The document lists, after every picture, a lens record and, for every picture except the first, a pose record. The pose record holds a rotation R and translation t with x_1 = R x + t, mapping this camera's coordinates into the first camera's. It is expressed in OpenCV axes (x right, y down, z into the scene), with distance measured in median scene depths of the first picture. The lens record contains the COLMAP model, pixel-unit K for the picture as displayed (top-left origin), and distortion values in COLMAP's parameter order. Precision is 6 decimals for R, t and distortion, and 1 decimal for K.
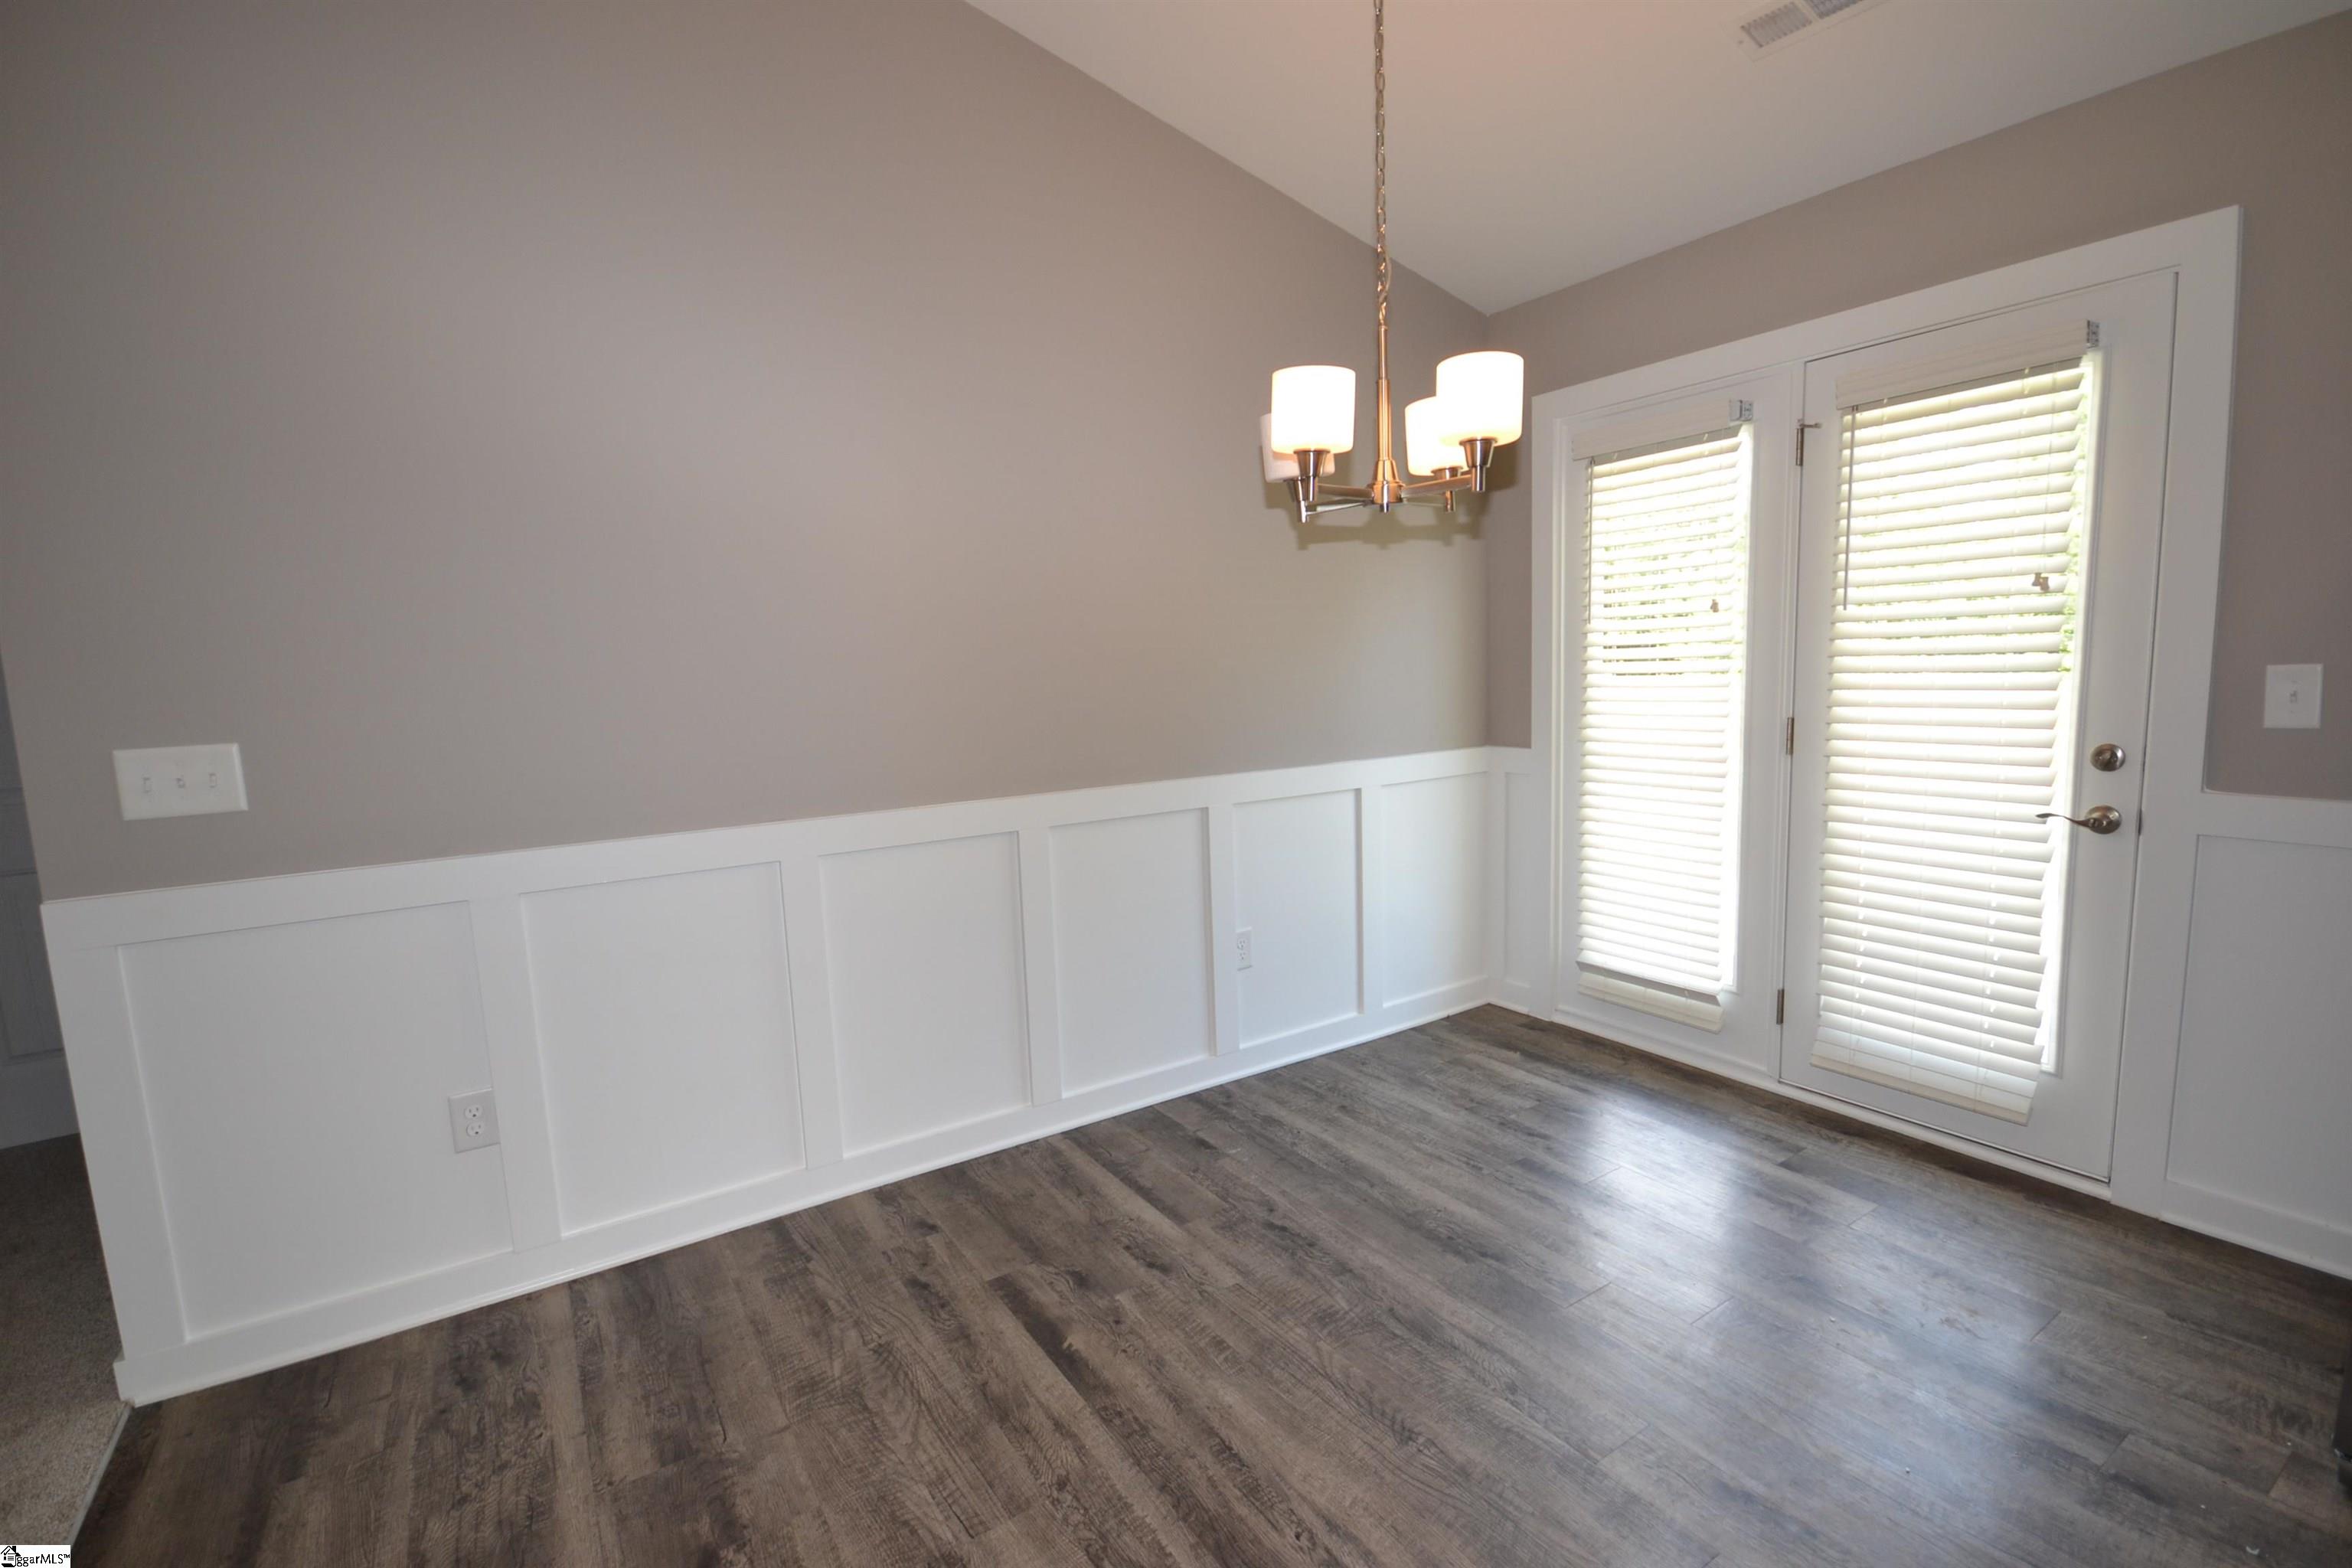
lens RADIAL K [[1048.2, 0, 1177.6], [0, 1048.2, 797.9], [0, 0, 1]] dist [-0.000519, -0.000316]
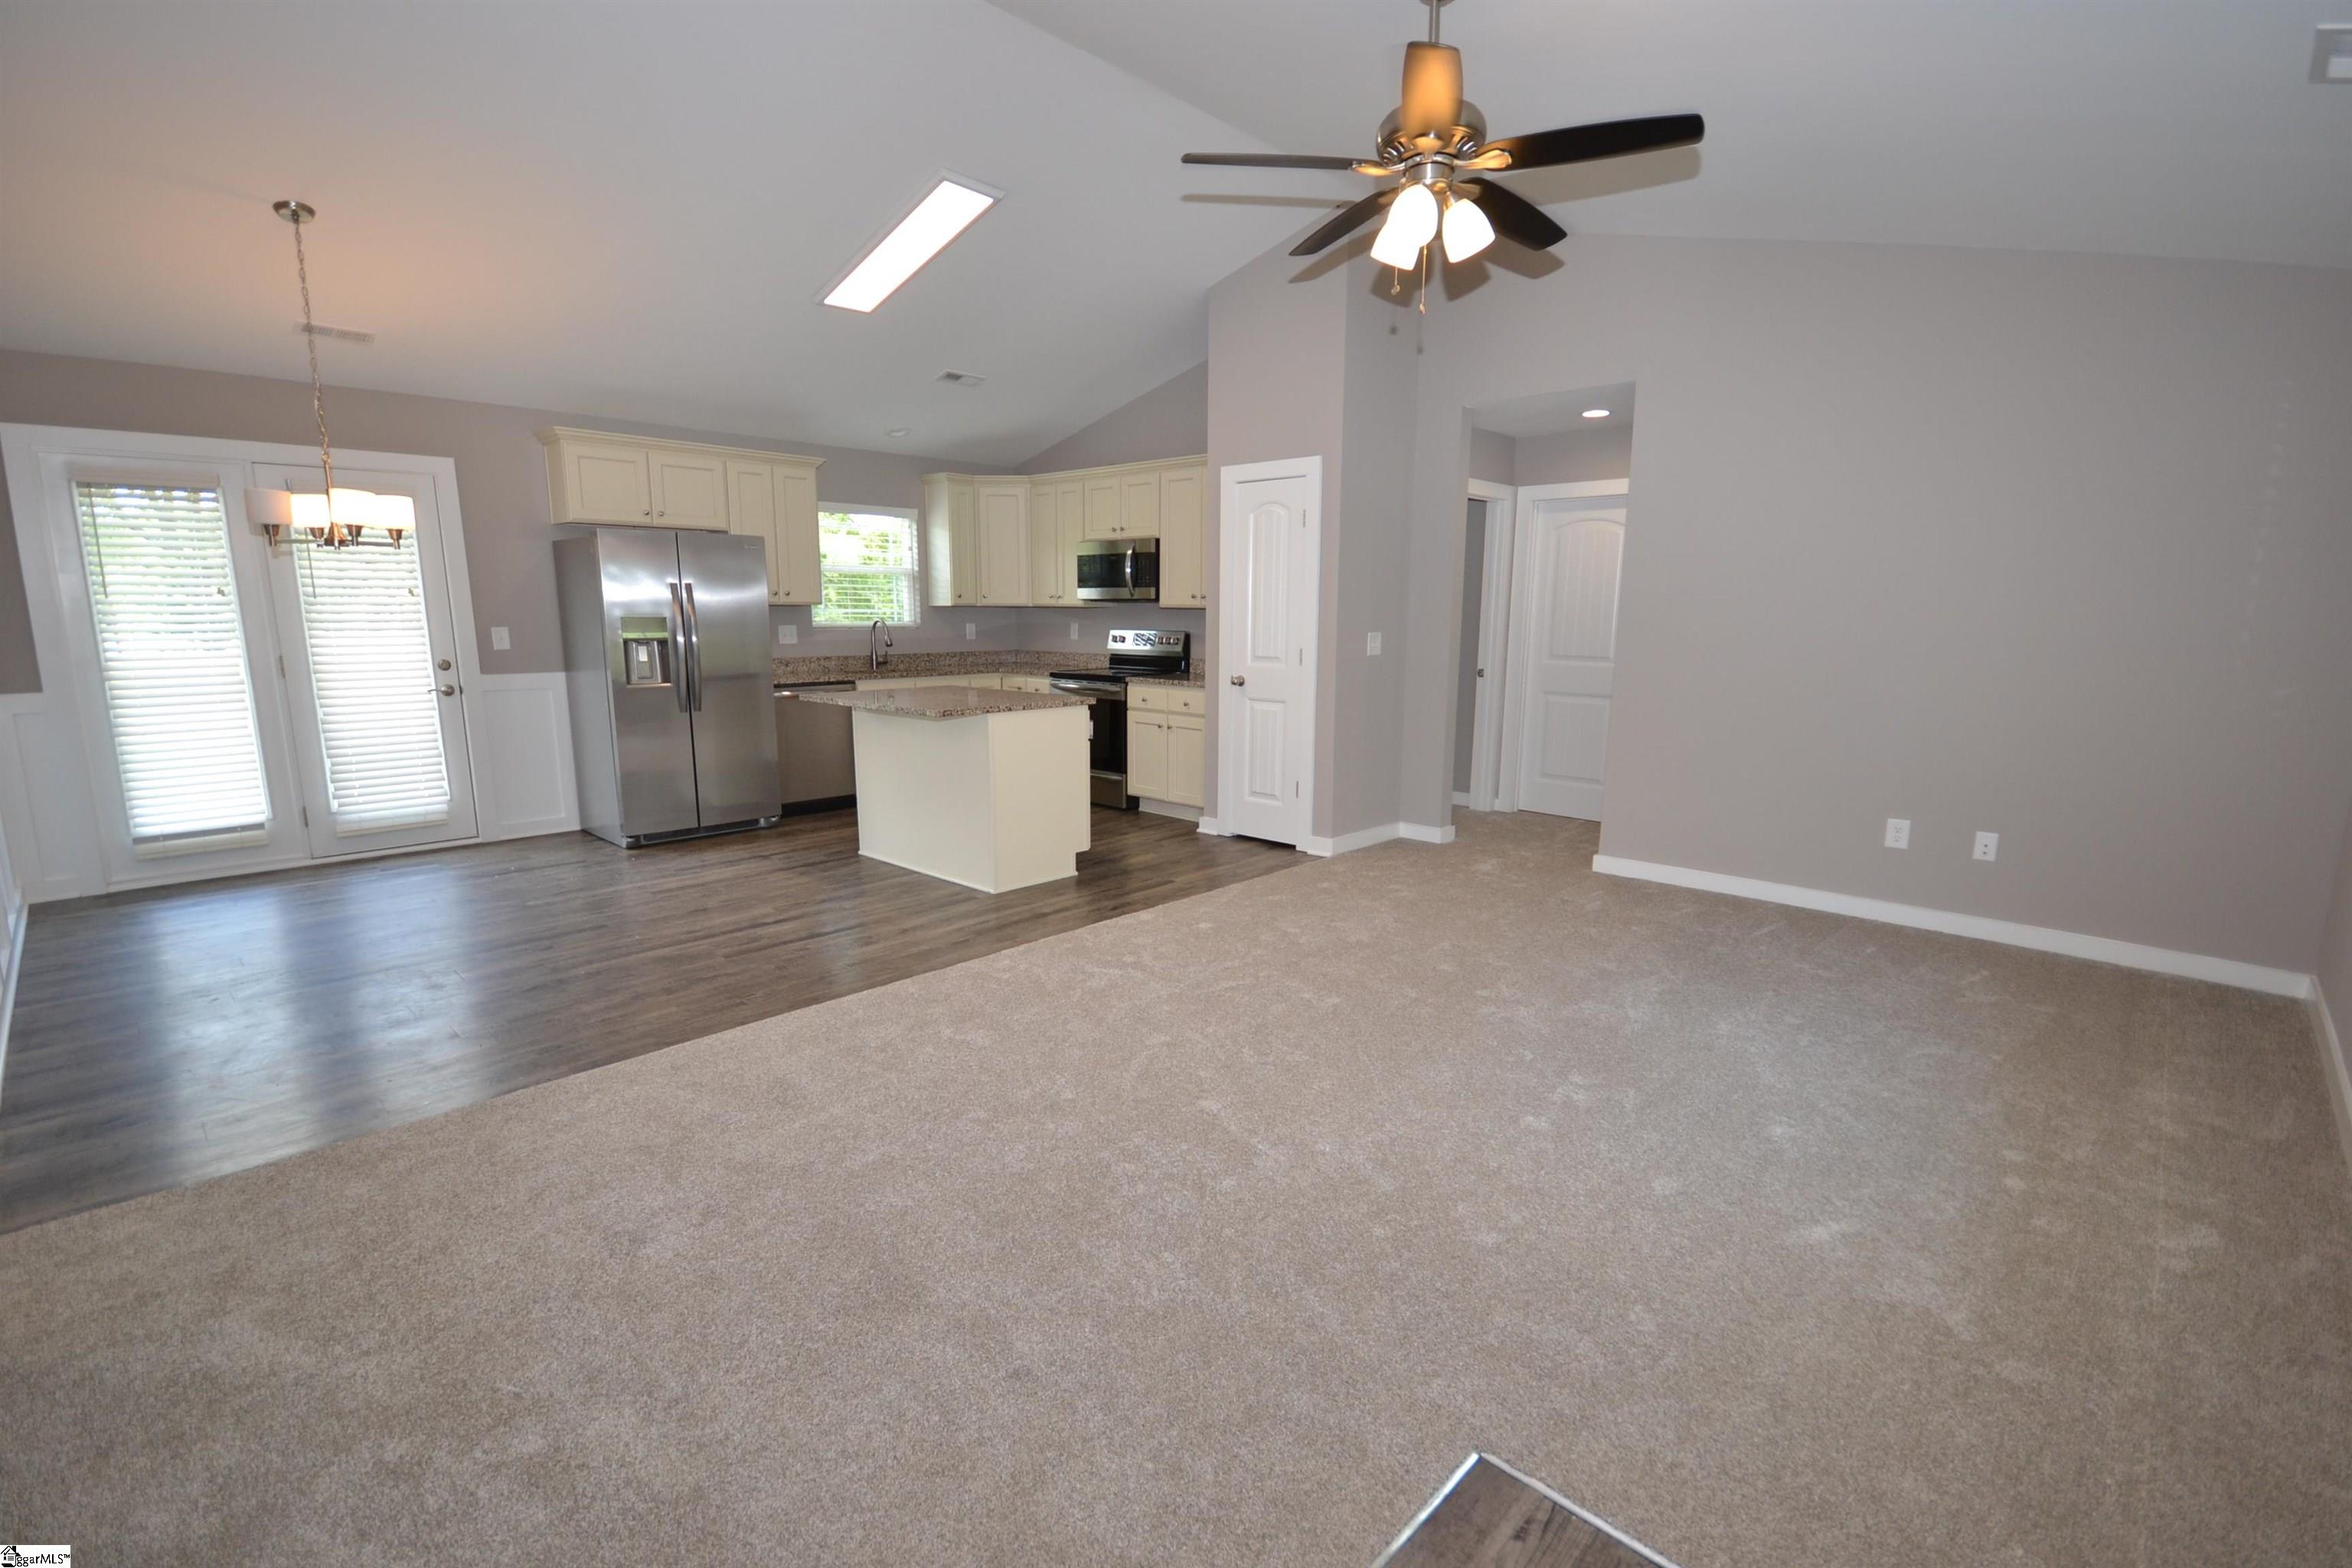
lens RADIAL K [[1048.2, 0, 1177.6], [0, 1048.2, 797.9], [0, 0, 1]] dist [-0.000519, -0.000316]
pose [[-0.230538, -0.143368, 0.962444, -1.725610], [0.129519, 0.975764, 0.176376, 0.049496], [-0.964405, 0.165316, -0.206382, -0.095395]]
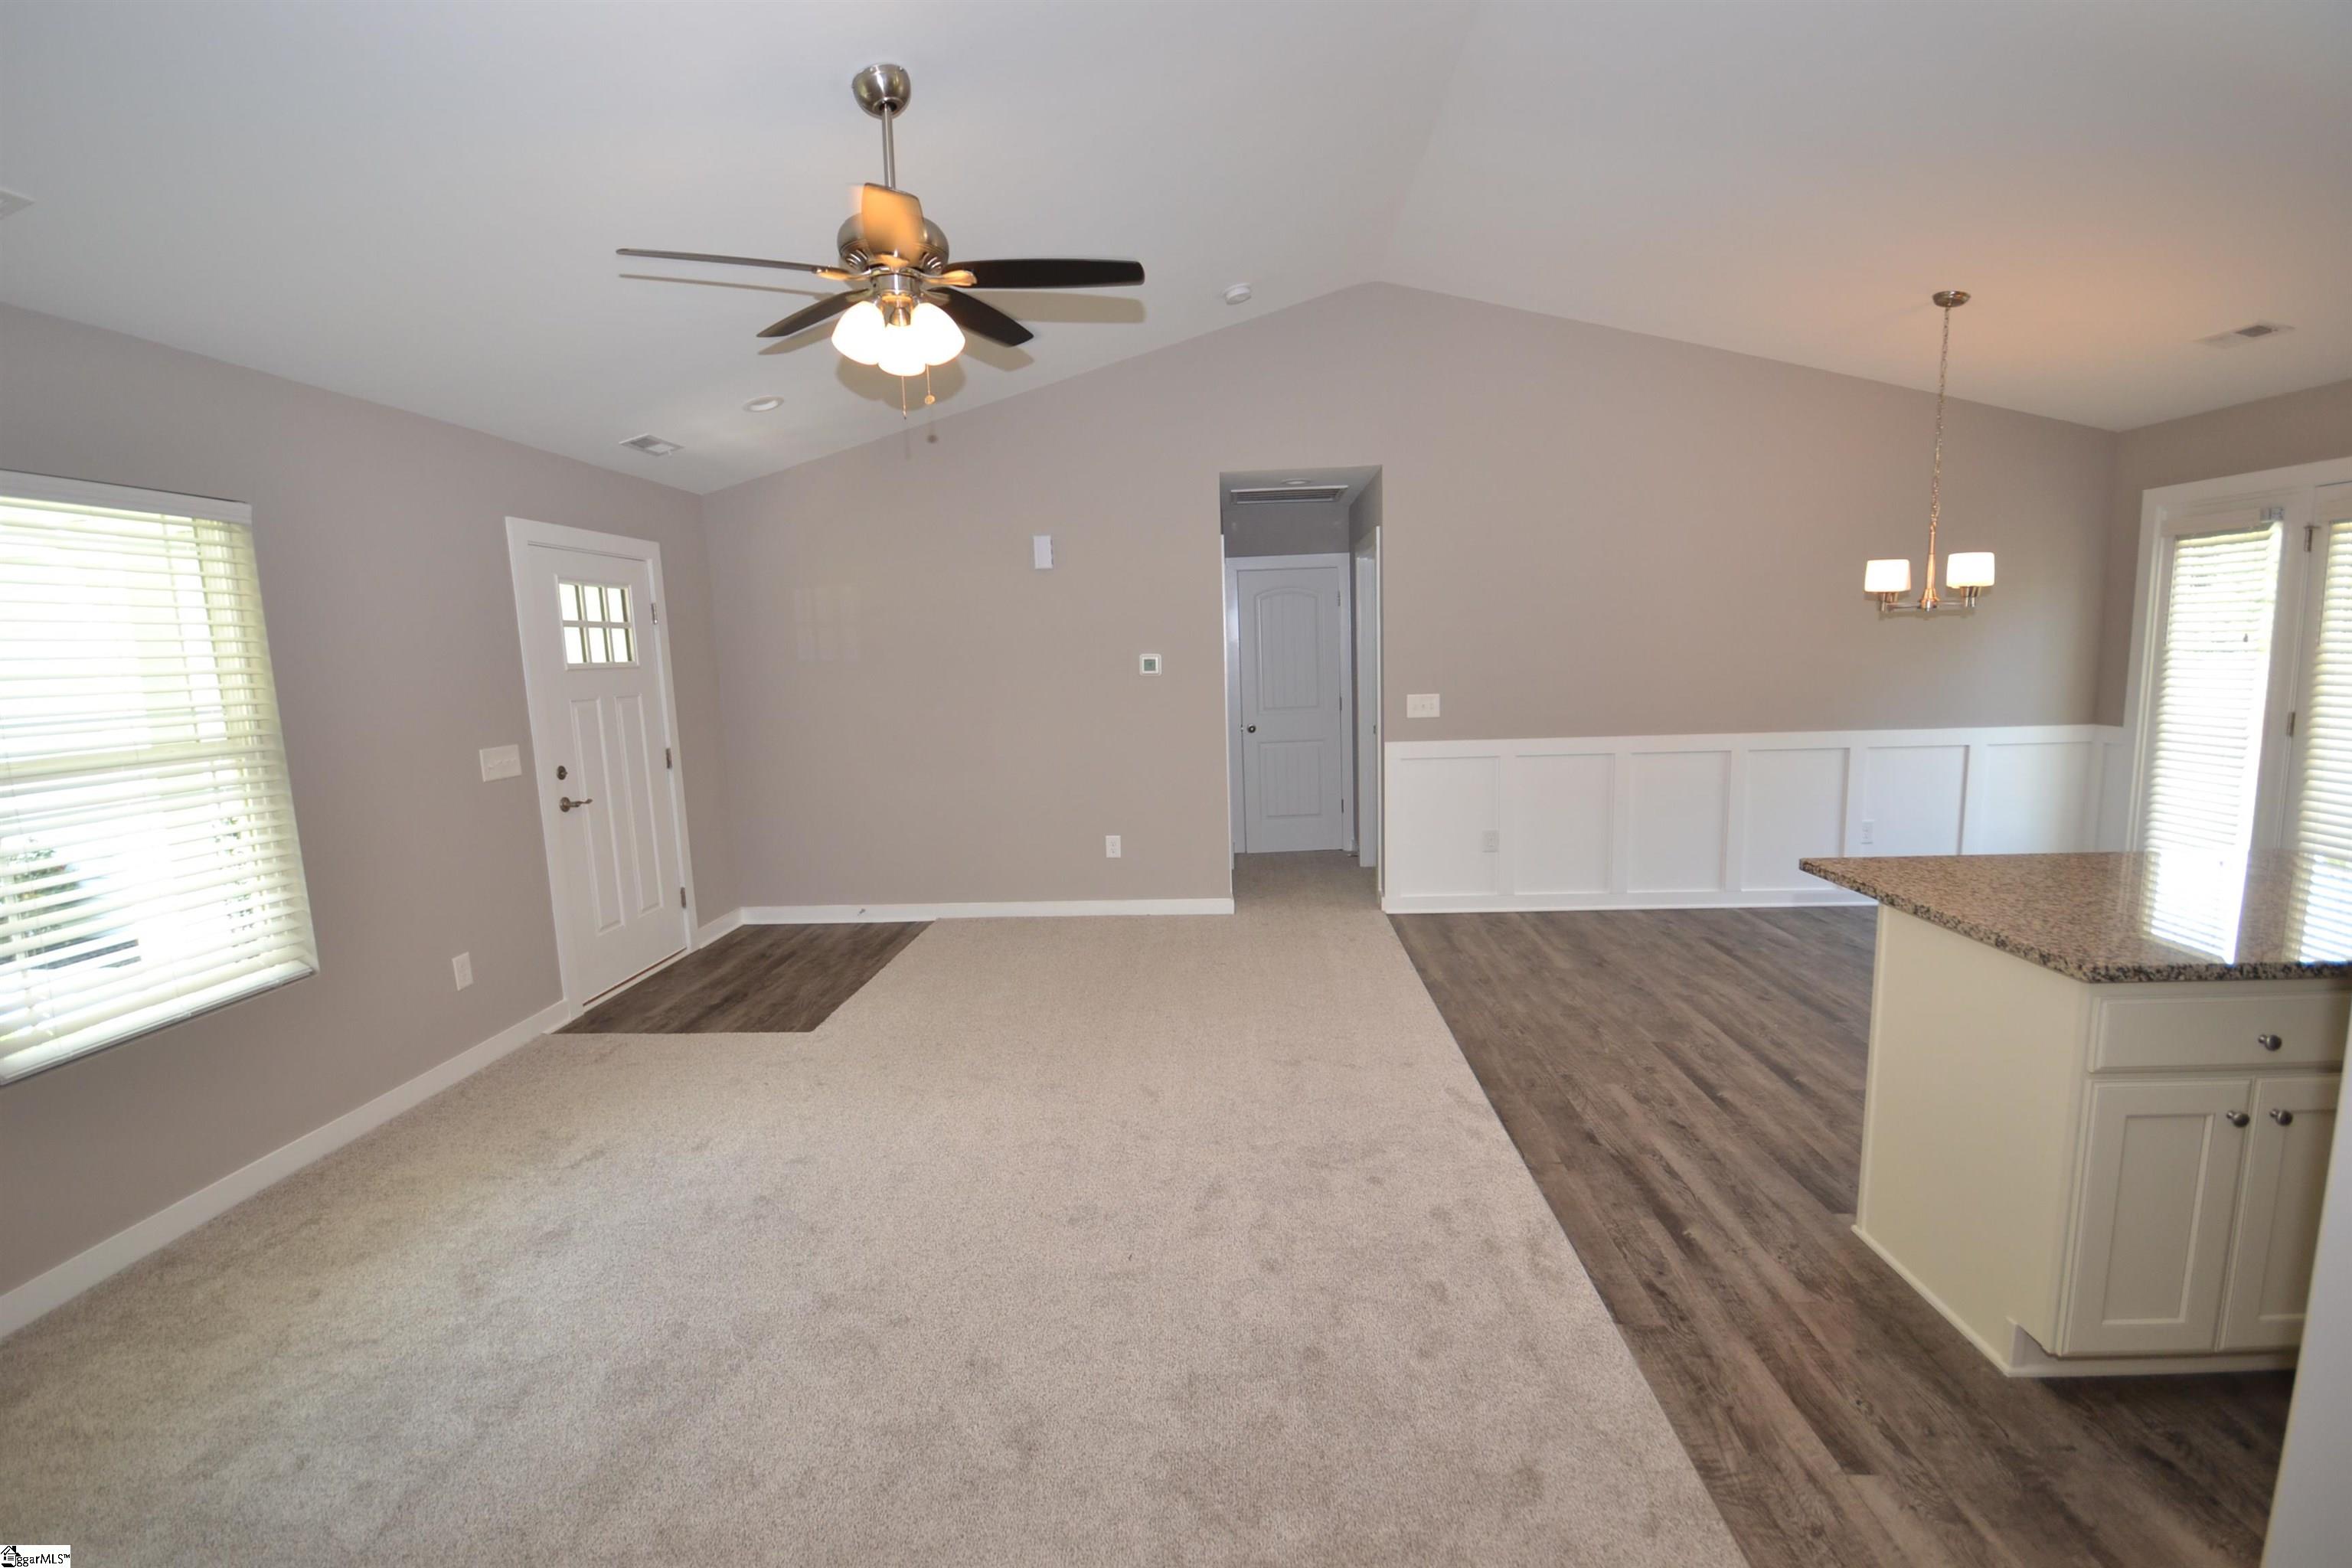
lens RADIAL K [[1048.2, 0, 1177.6], [0, 1048.2, 797.9], [0, 0, 1]] dist [-0.000519, -0.000316]
pose [[0.808020, 0.093317, -0.581718, 0.178680], [-0.073097, 0.995626, 0.058181, 0.087568], [0.584603, -0.004489, 0.811307, -1.328513]]
